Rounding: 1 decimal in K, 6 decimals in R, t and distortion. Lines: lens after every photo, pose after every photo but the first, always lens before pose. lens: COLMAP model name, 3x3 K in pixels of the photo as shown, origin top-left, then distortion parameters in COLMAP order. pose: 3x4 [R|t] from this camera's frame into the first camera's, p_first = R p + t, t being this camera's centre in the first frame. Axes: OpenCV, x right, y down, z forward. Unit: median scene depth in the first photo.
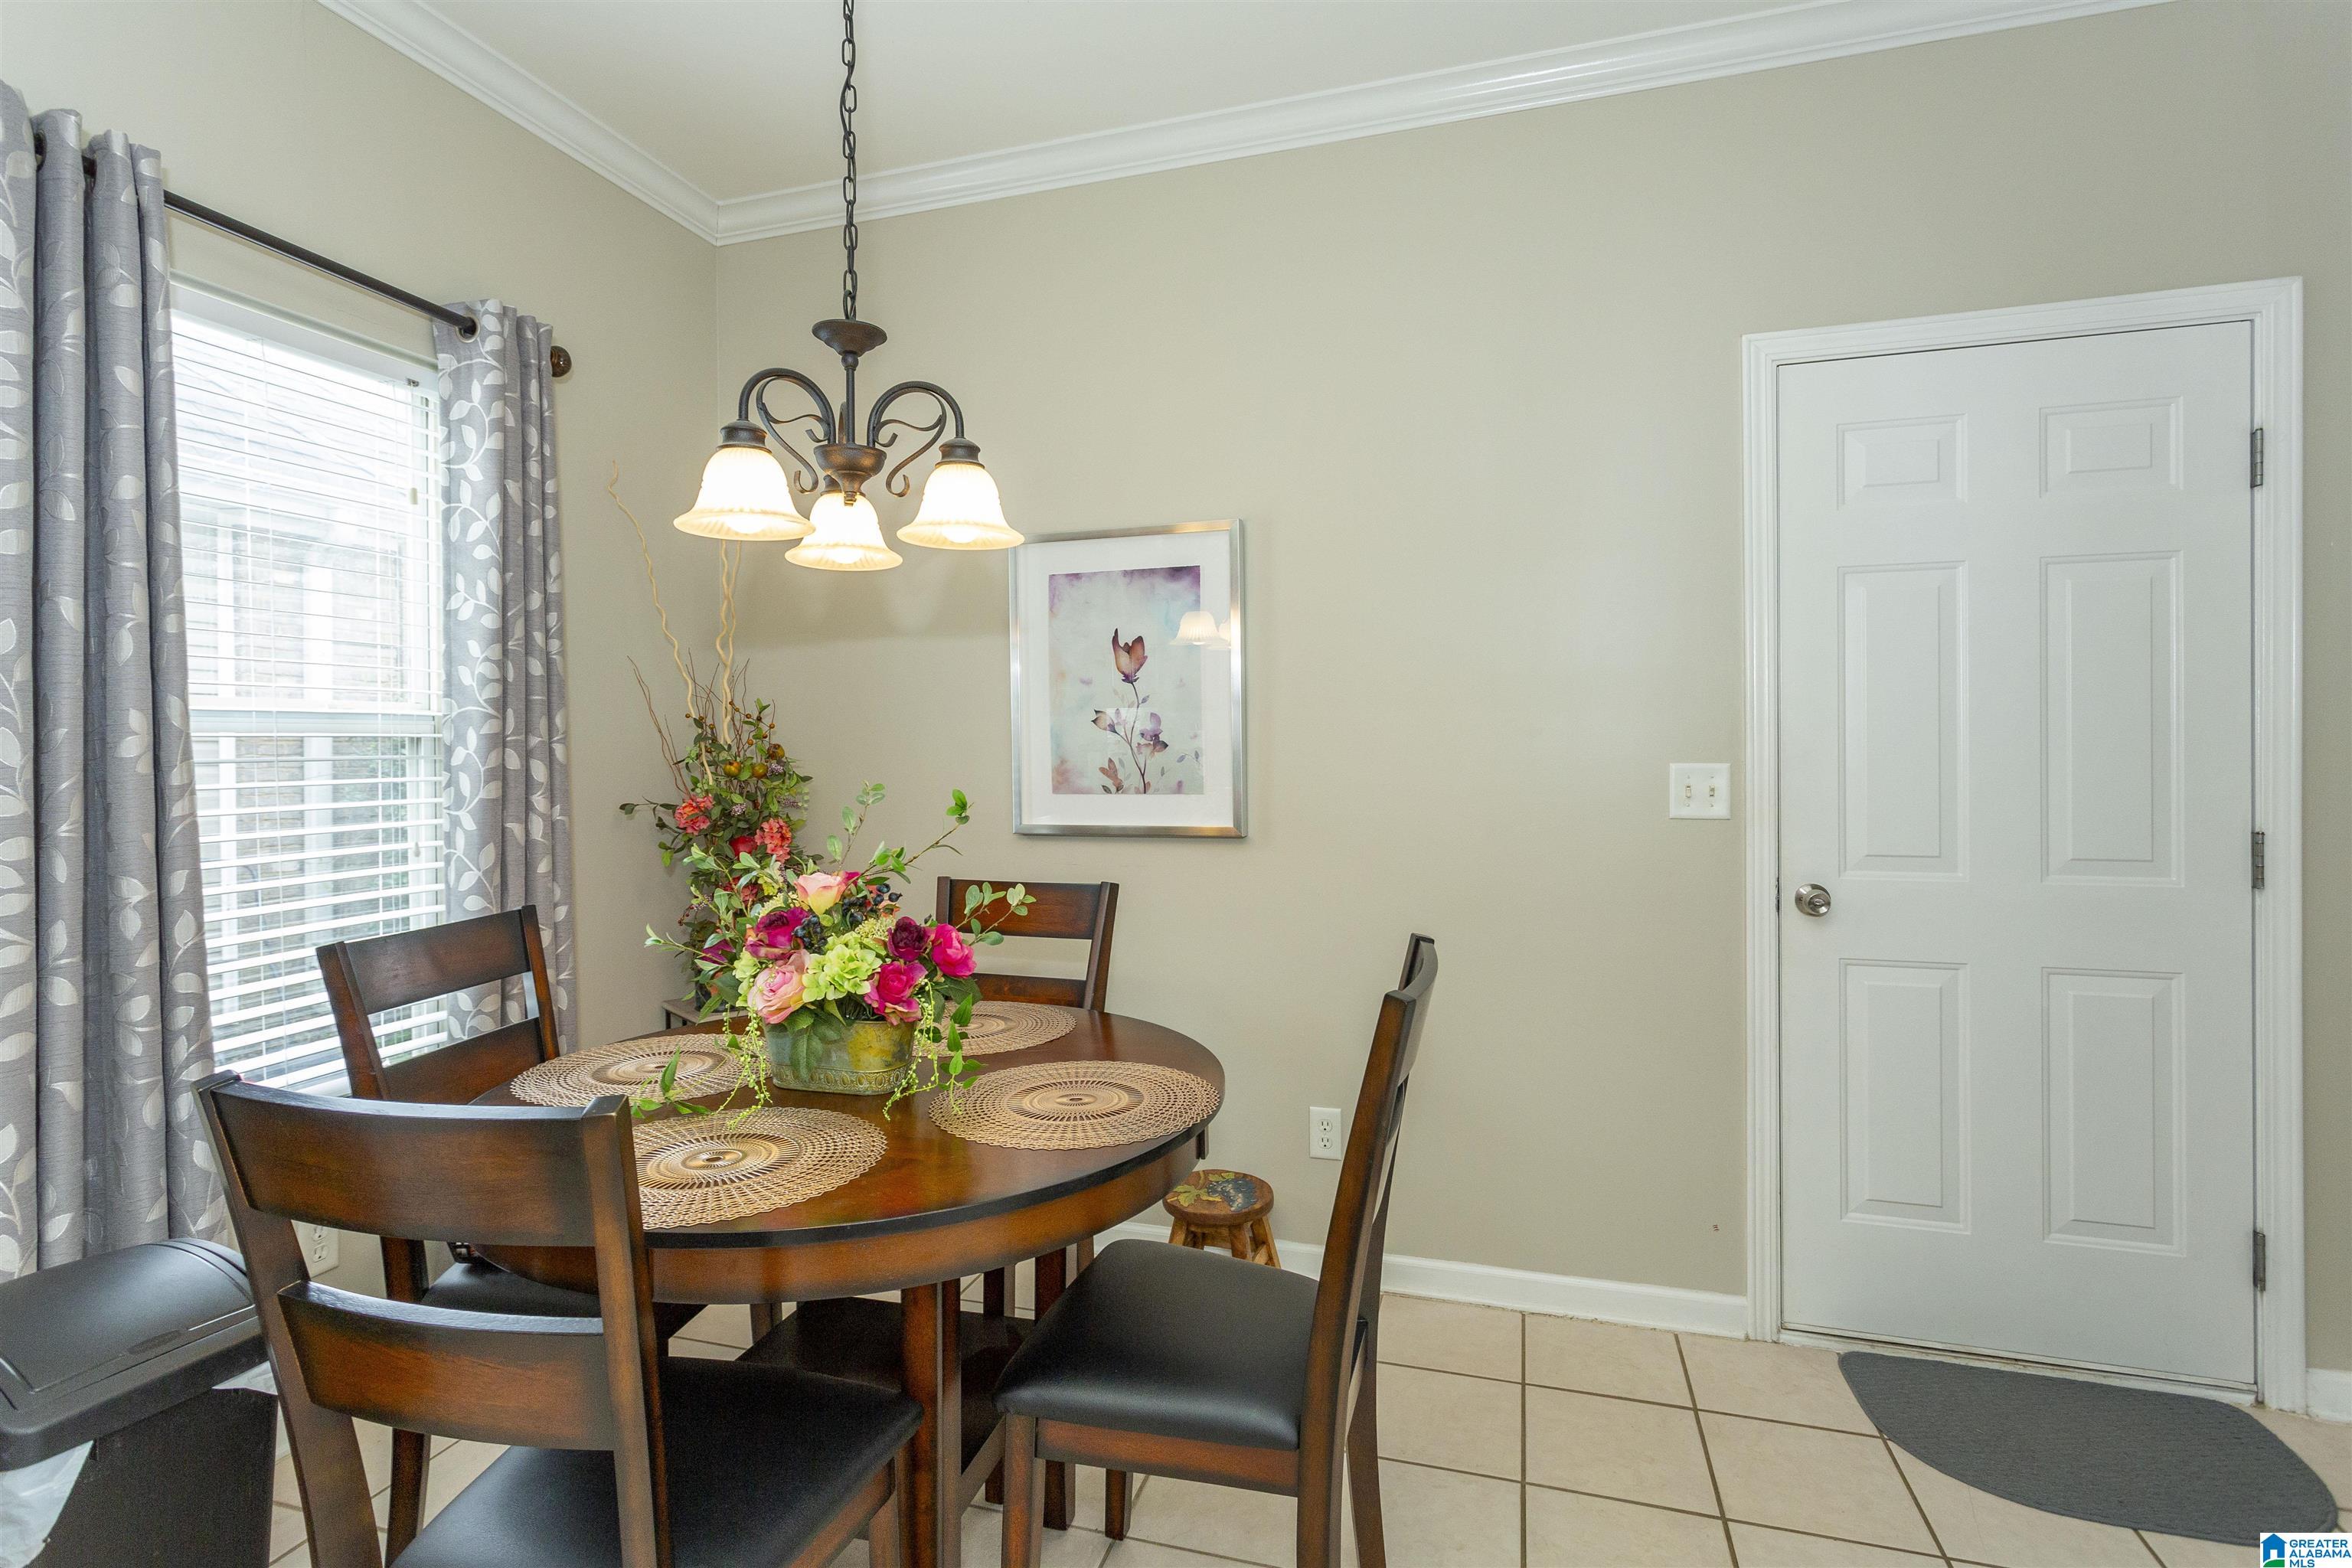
lens RADIAL K [[1128.0, 0, 1207.0], [0, 1128.0, 755.0], [0, 0, 1]] dist [0.009390, -0.000431]
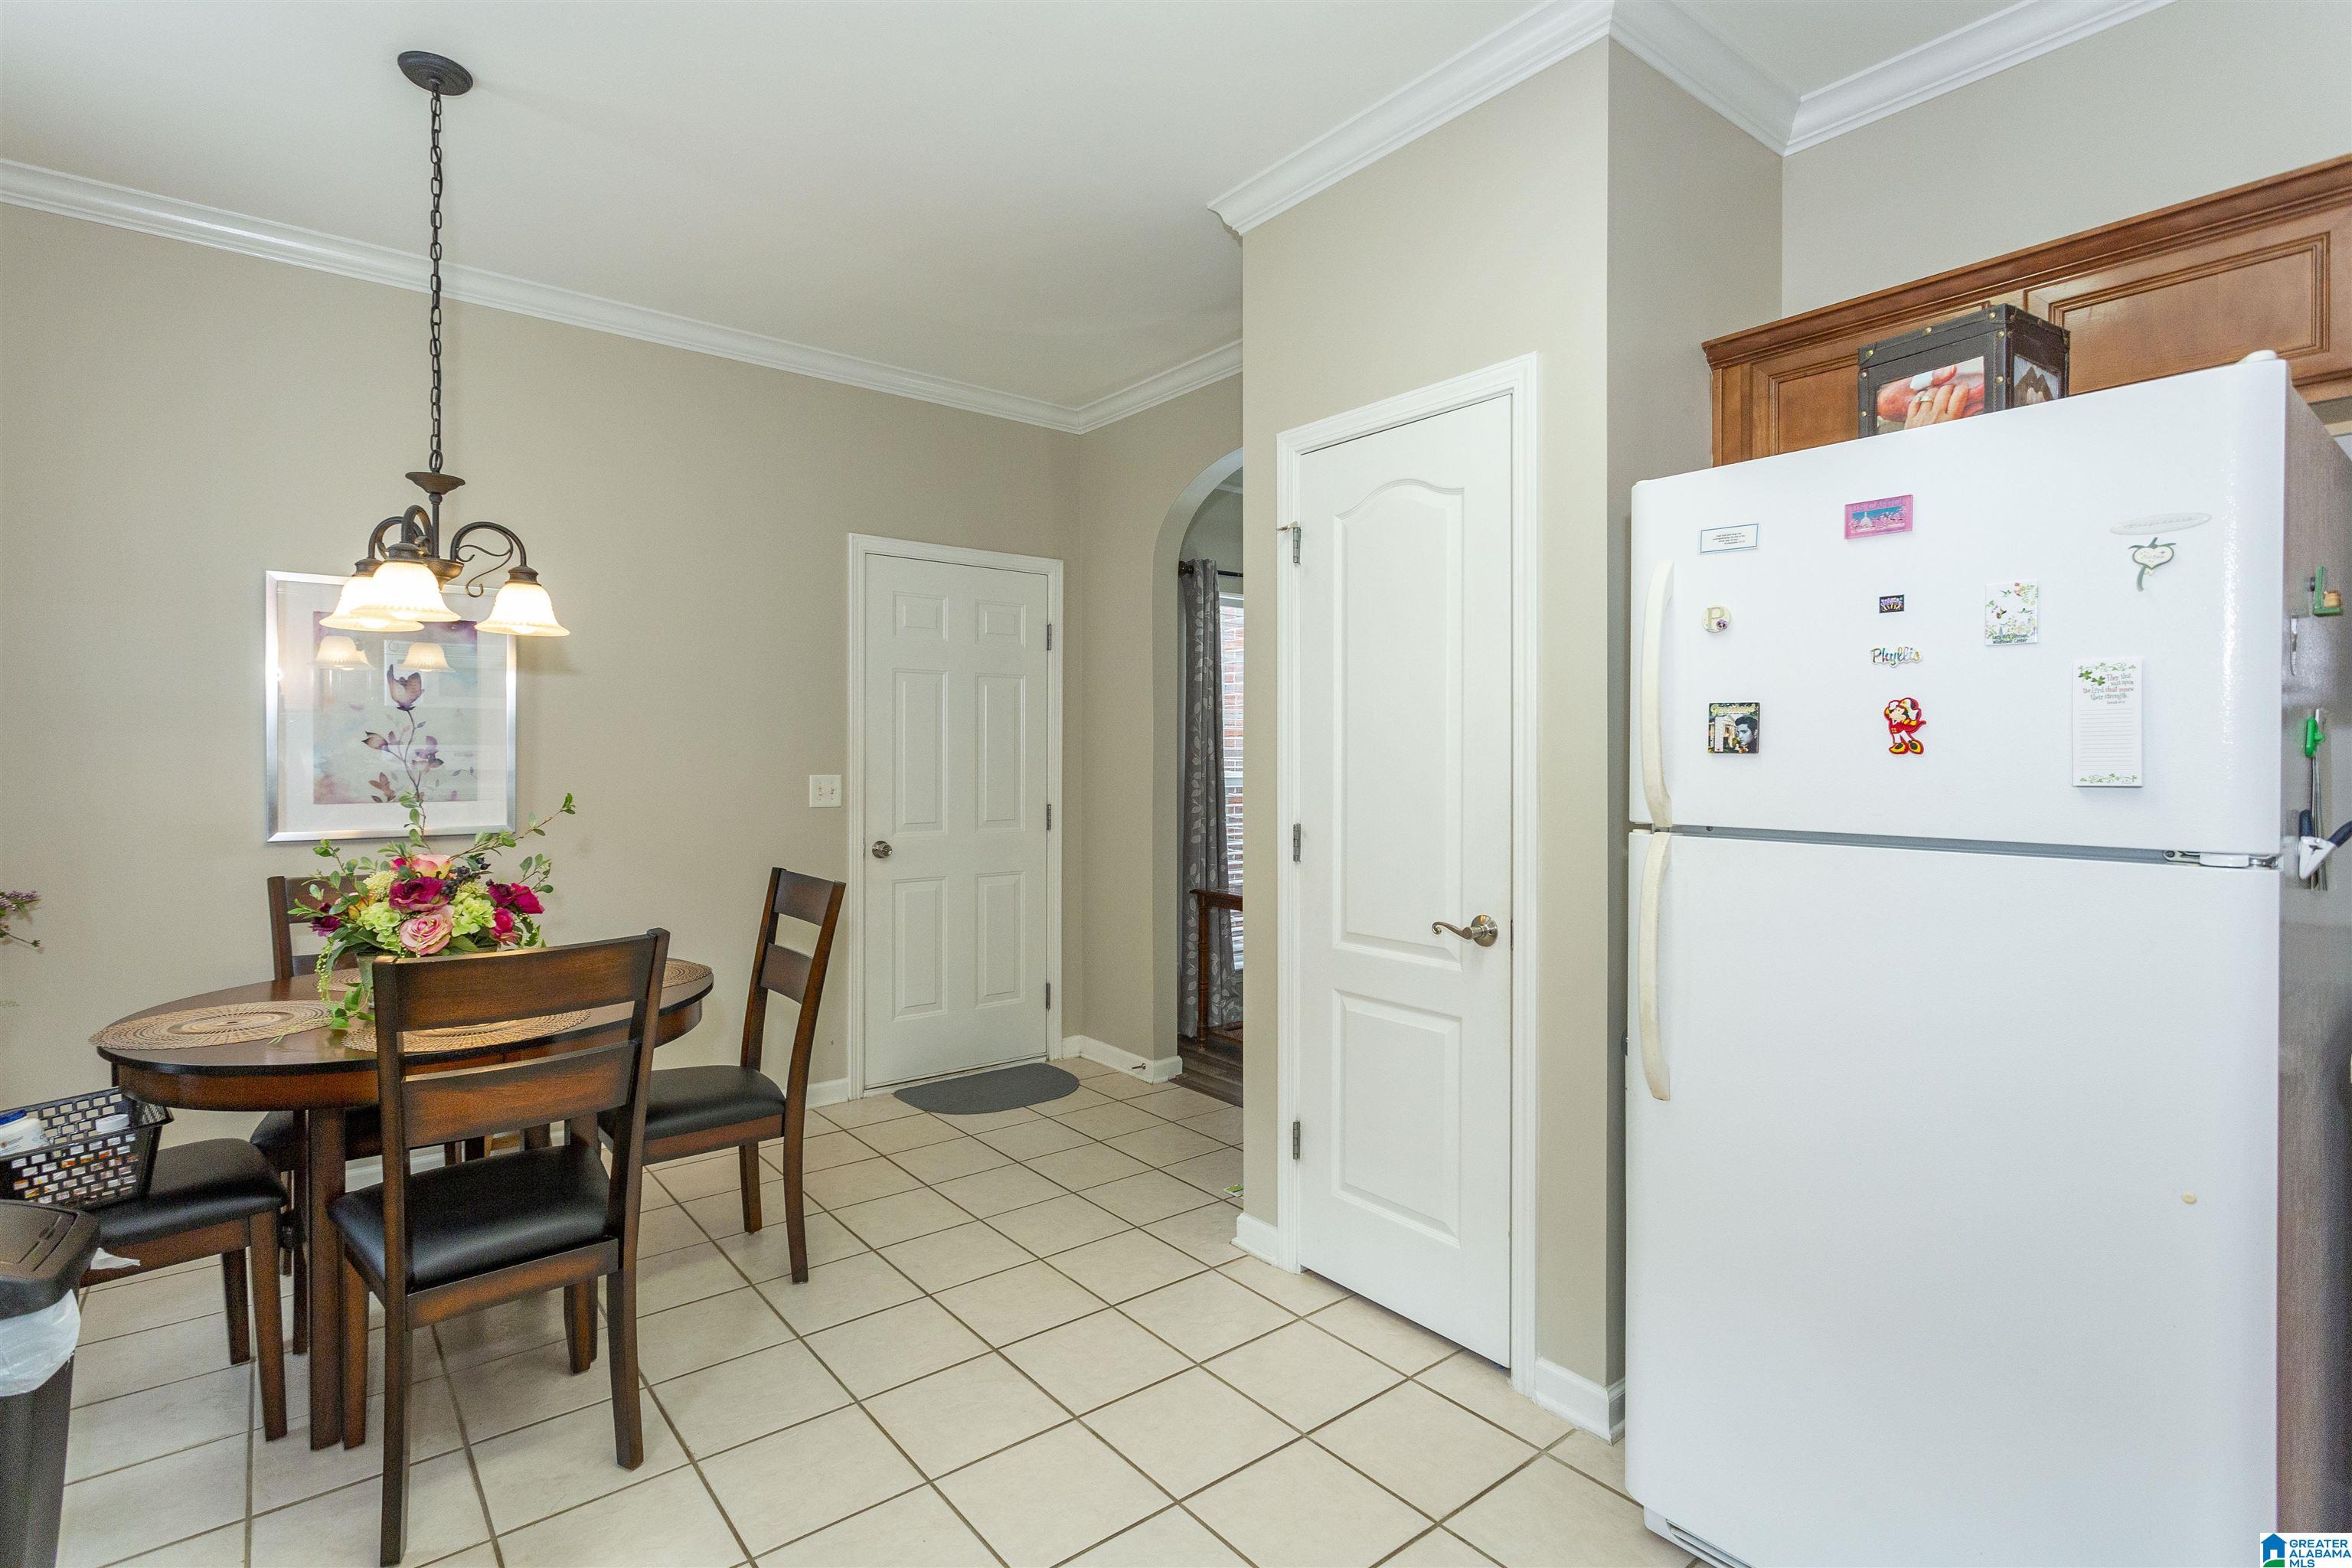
lens RADIAL K [[1128.0, 0, 1170.4], [0, 1128.0, 772.3], [0, 0, 1]] dist [0.009390, -0.000431]
pose [[0.573435, -0.003089, 0.819245, -0.974613], [-0.001434, 0.999988, 0.004774, -0.007777], [-0.819250, -0.003913, 0.573423, -0.603412]]
